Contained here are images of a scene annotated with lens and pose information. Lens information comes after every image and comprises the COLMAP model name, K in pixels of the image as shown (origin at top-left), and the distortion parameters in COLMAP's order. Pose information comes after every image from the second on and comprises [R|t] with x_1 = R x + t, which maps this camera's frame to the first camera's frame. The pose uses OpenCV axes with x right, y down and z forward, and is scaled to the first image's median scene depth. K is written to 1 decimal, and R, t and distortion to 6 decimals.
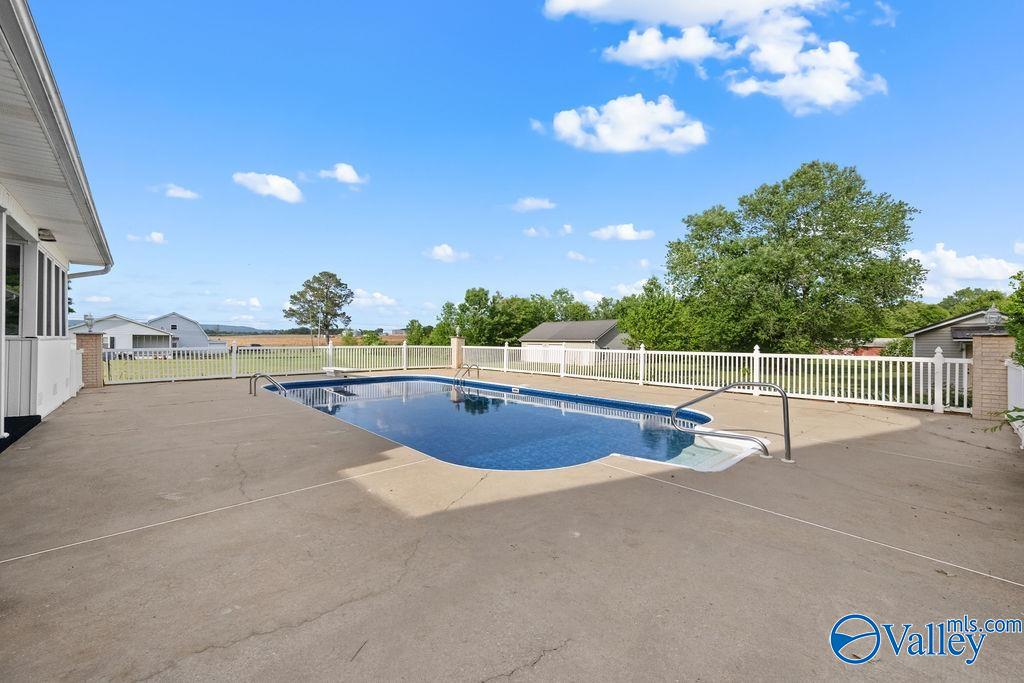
lens RADIAL K [[407.3, 0, 512.2], [0, 407.3, 338.2], [0, 0, 1]] dist [-0.000481, 0.000040]
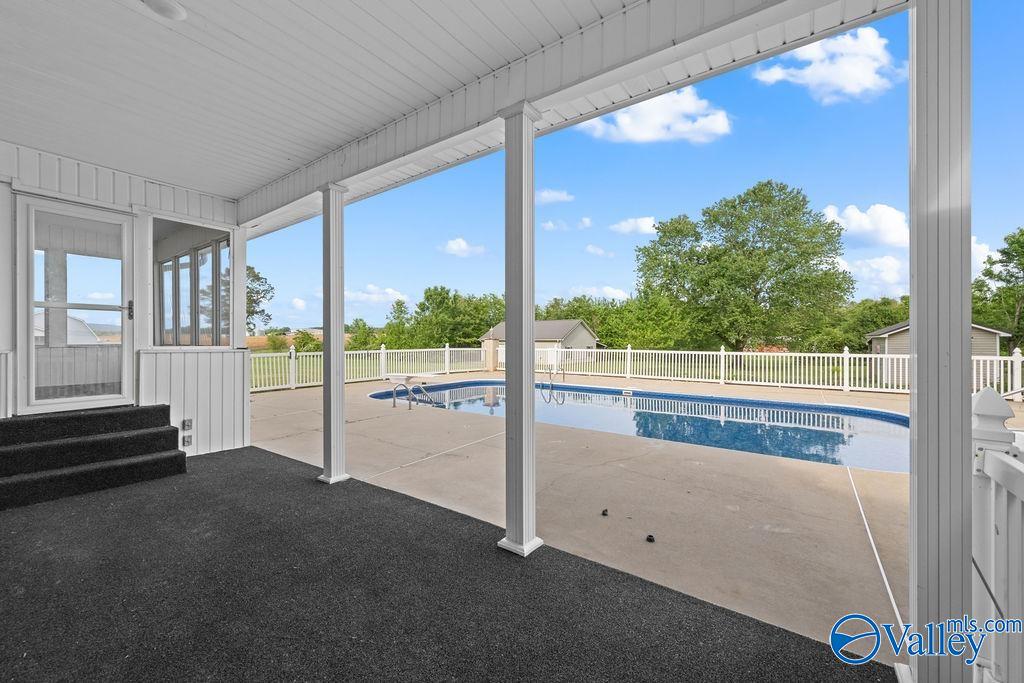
lens RADIAL K [[407.3, 0, 518.8], [0, 407.3, 348.0], [0, 0, 1]] dist [-0.000481, 0.000040]
pose [[0.979399, -0.009166, 0.201725, -0.134893], [0.003897, 0.999641, 0.026503, -0.003173], [-0.201896, -0.025171, 0.979084, 0.021132]]
